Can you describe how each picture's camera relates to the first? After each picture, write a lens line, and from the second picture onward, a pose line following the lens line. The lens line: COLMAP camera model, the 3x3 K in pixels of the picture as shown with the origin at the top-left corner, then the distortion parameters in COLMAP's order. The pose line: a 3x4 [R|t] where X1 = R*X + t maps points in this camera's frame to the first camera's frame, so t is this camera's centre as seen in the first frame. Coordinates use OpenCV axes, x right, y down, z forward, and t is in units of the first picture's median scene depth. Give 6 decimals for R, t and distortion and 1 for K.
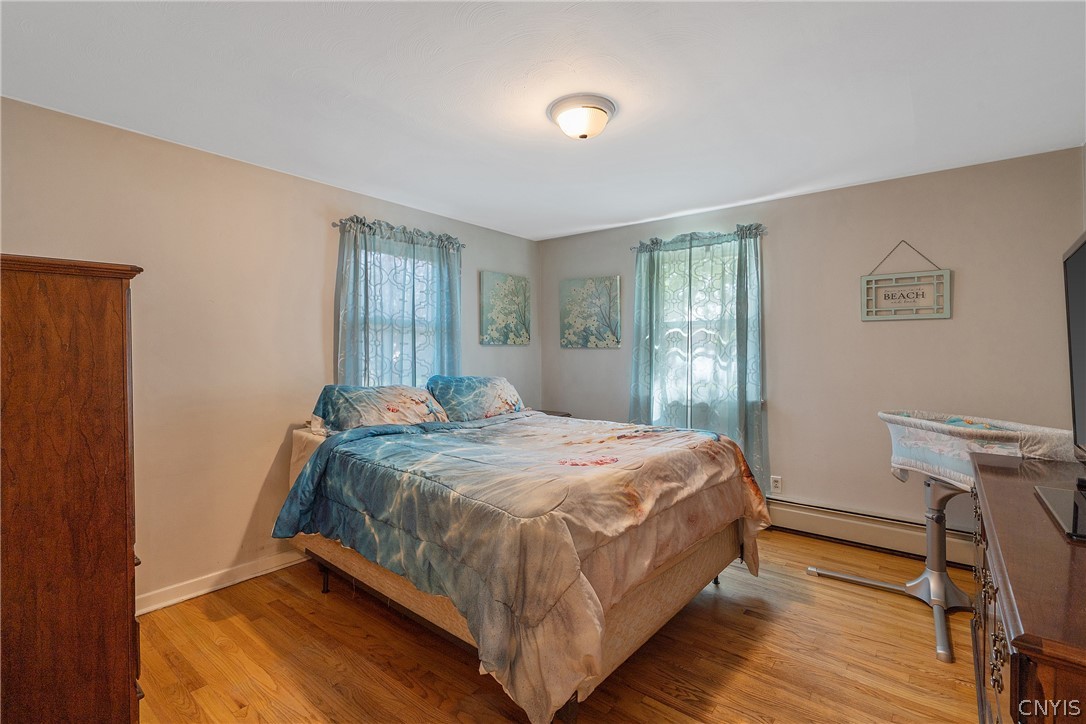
lens RADIAL K [[492.2, 0, 538.5], [0, 492.2, 358.7], [0, 0, 1]] dist [-0.009398, -0.000075]
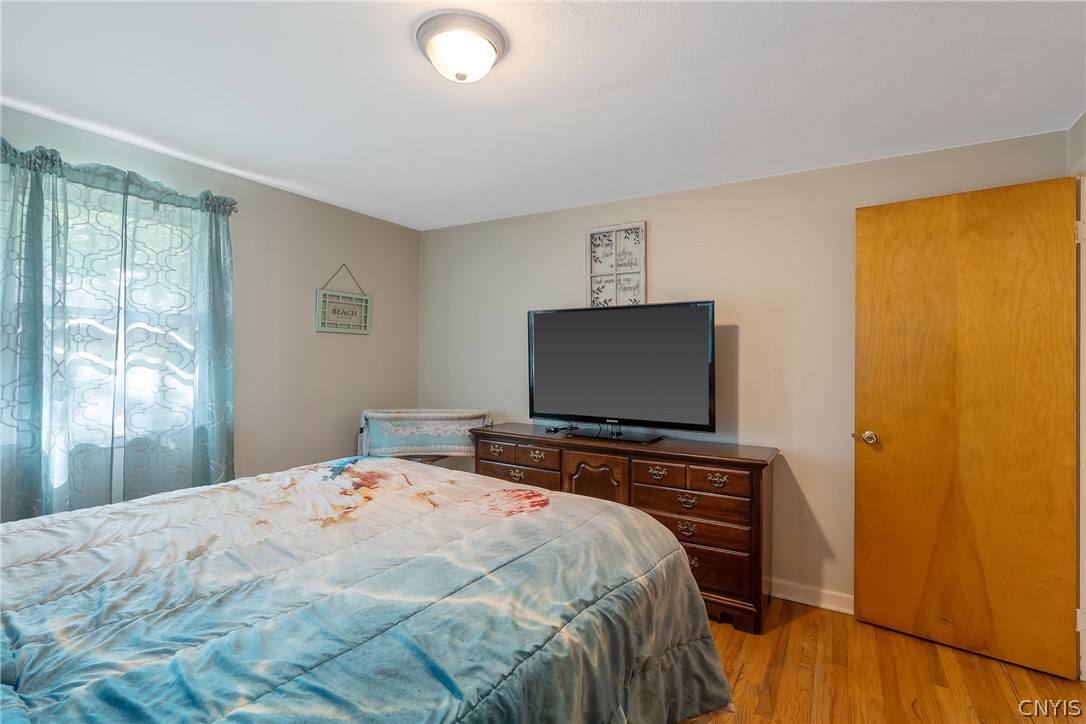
lens RADIAL K [[492.2, 0, 538.5], [0, 492.2, 358.7], [0, 0, 1]] dist [-0.009398, -0.000075]
pose [[-0.113396, 0.001370, 0.993549, -0.378720], [0.001470, 0.999998, -0.001211, -0.013723], [-0.993549, 0.001323, -0.113398, 0.556621]]
